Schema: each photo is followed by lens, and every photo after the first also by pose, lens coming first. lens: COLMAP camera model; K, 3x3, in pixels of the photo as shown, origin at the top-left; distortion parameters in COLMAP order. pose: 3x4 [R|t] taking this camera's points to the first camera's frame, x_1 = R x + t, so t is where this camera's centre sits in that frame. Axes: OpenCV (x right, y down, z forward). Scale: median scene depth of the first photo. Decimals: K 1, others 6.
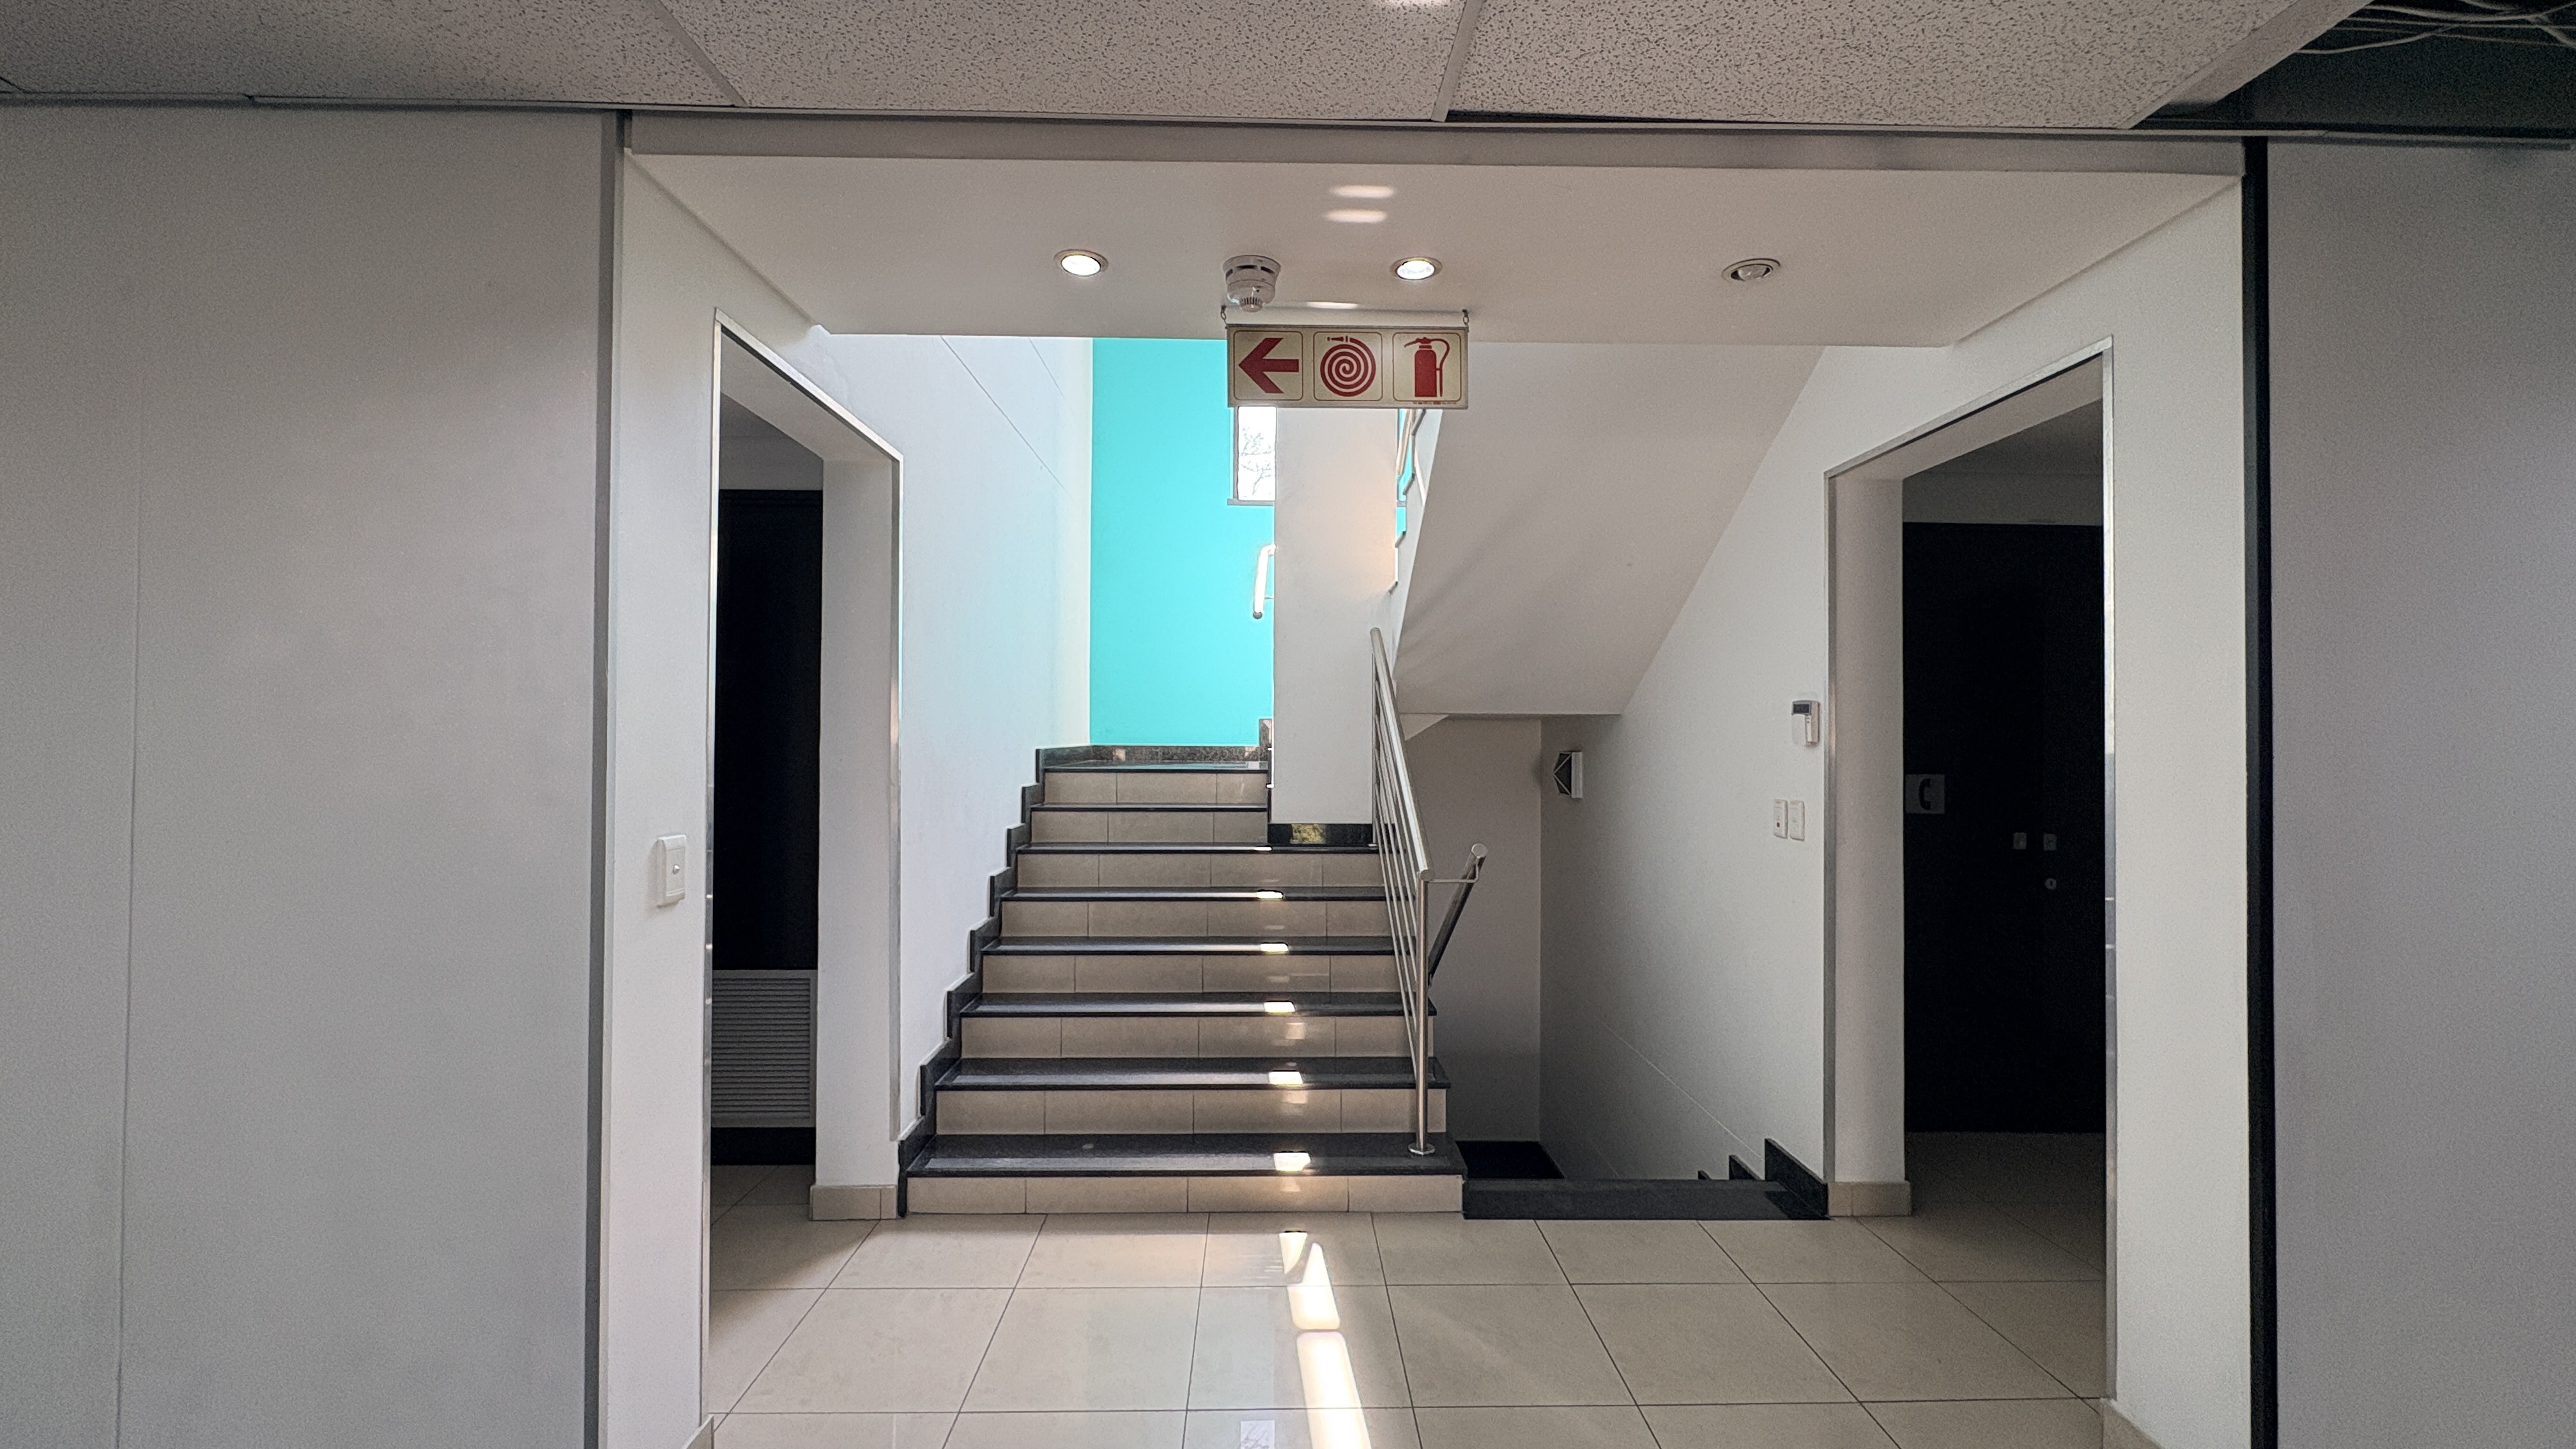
lens RADIAL K [[1022.7, 0, 1288.7], [0, 1022.7, 723.2], [0, 0, 1]] dist [-0.000965, 0.000255]
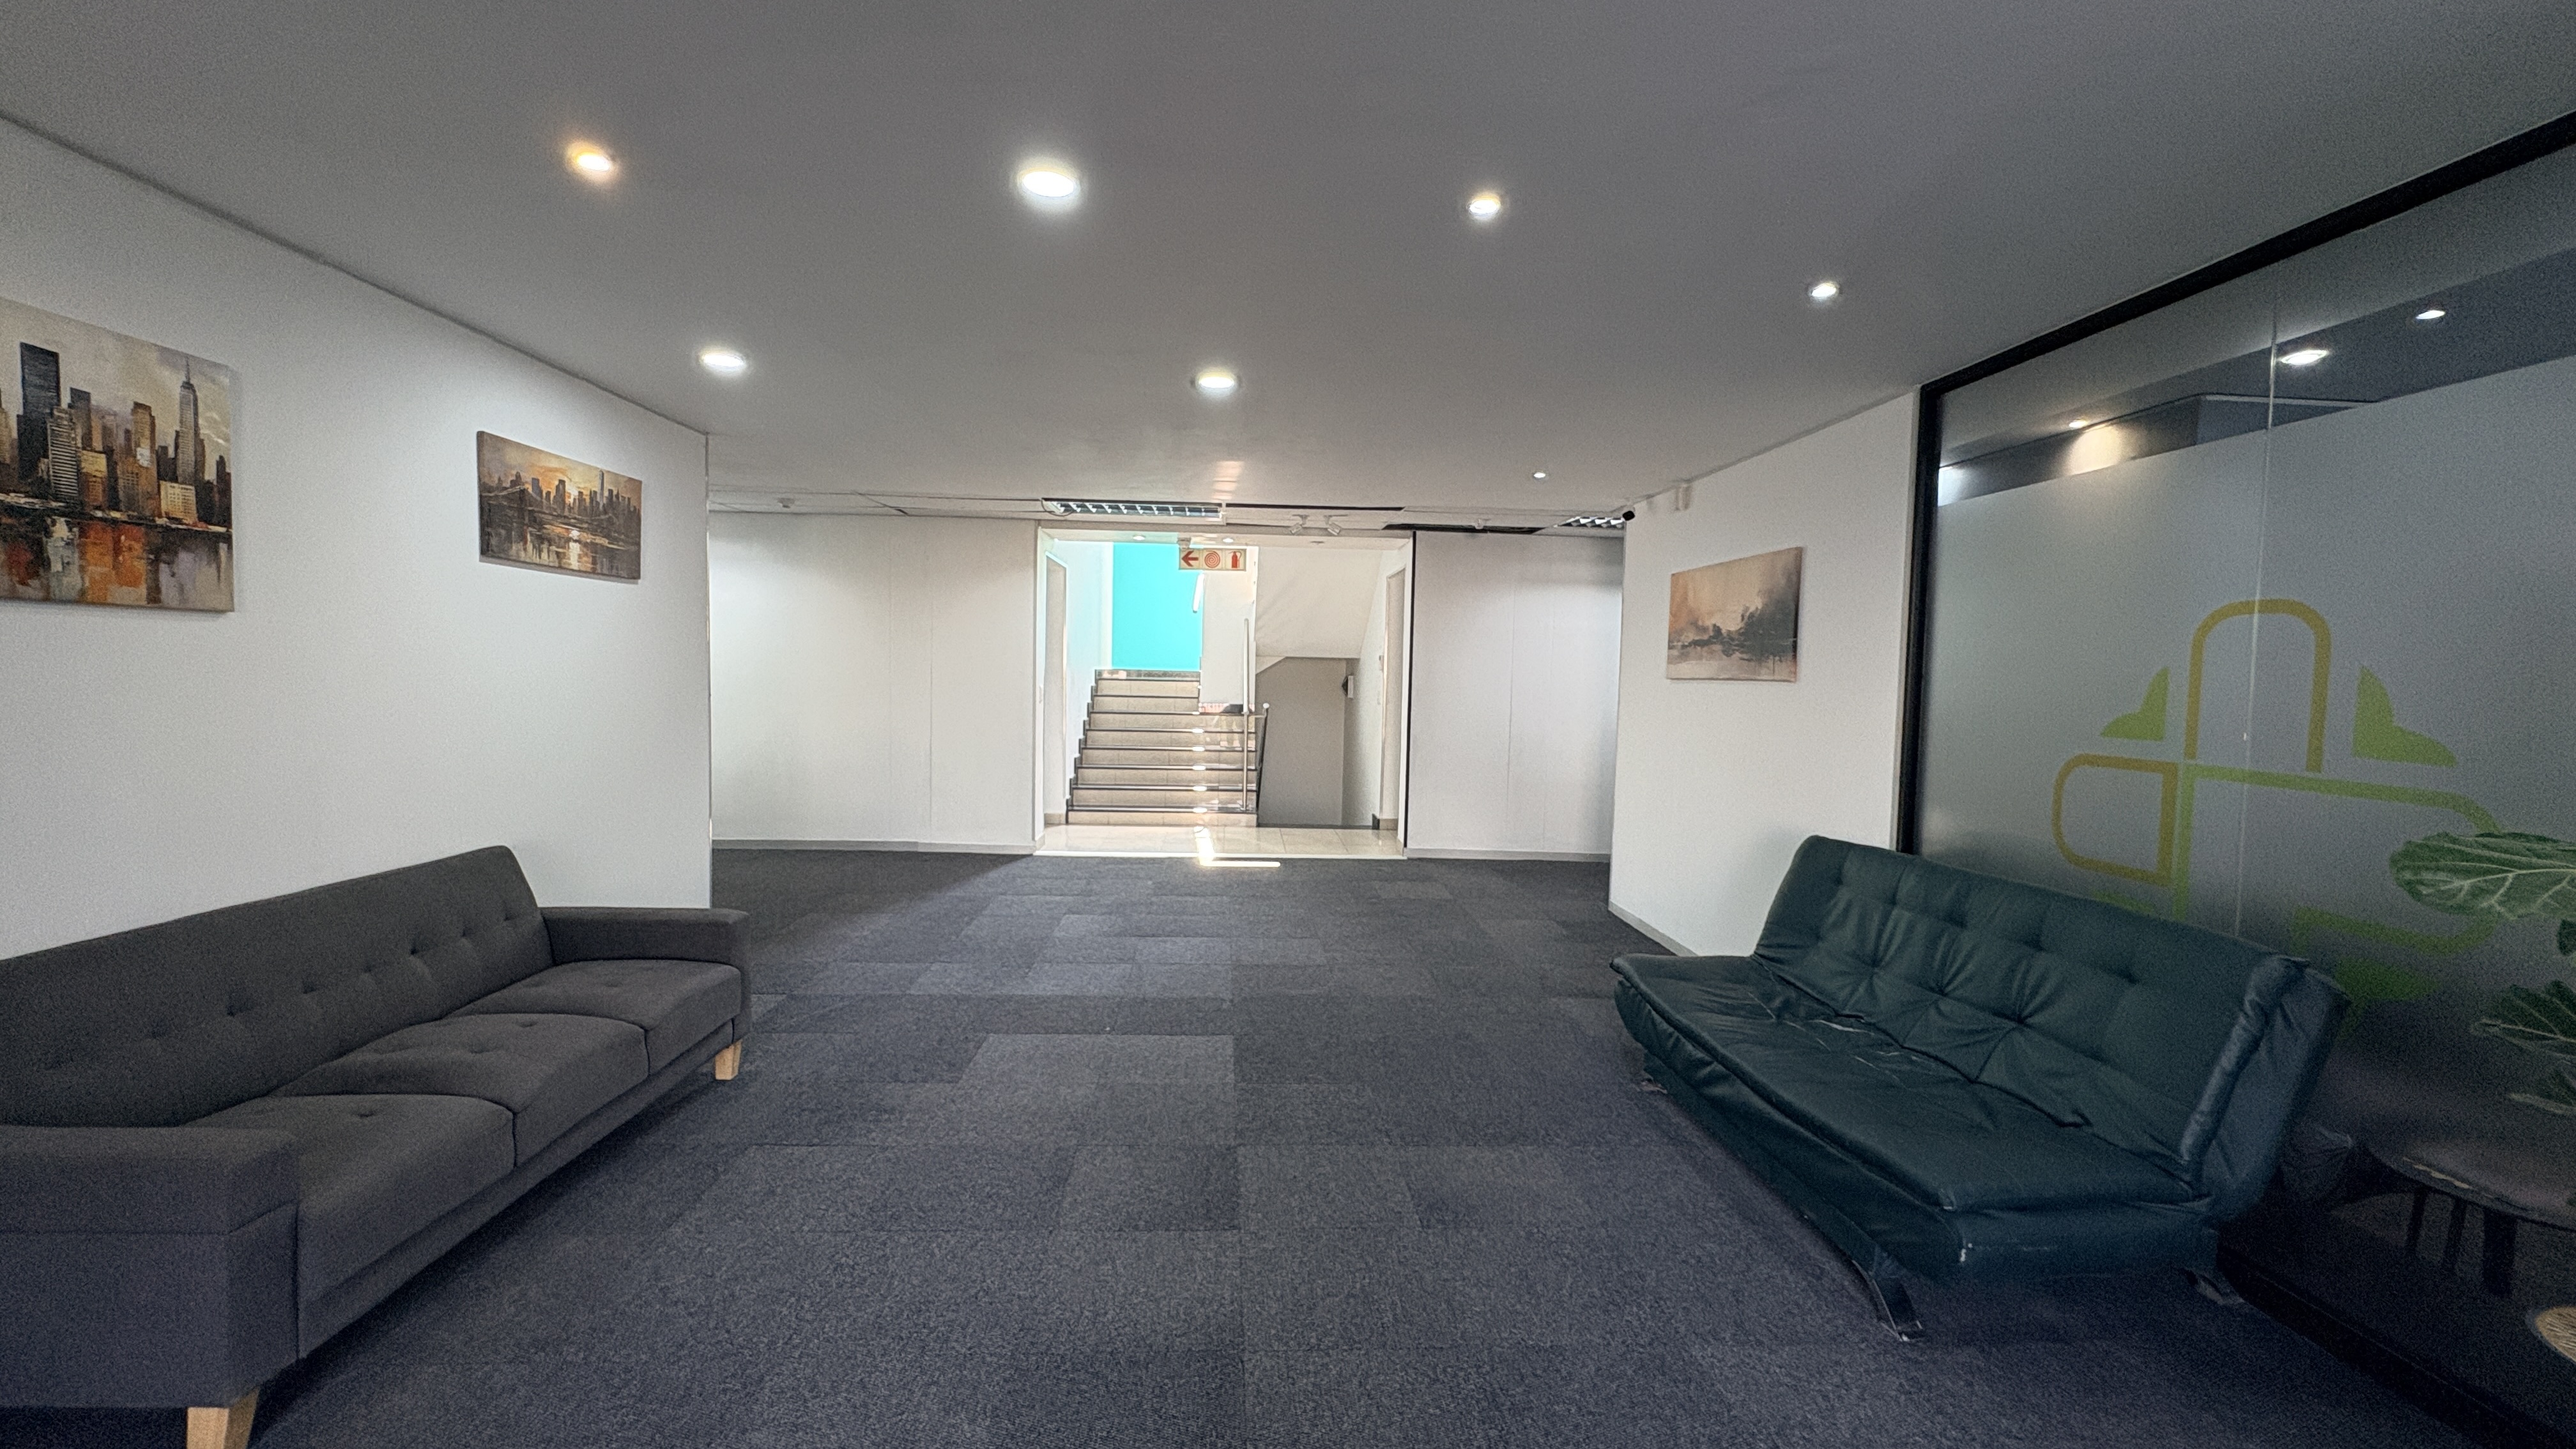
lens RADIAL K [[1022.7, 0, 1293.0], [0, 1022.7, 729.7], [0, 0, 1]] dist [-0.000965, 0.000255]
pose [[0.998857, 0.011218, 0.046472, 0.093969], [-0.014333, 0.997633, 0.067248, -0.000529], [-0.045608, -0.067837, 0.996653, -1.377887]]
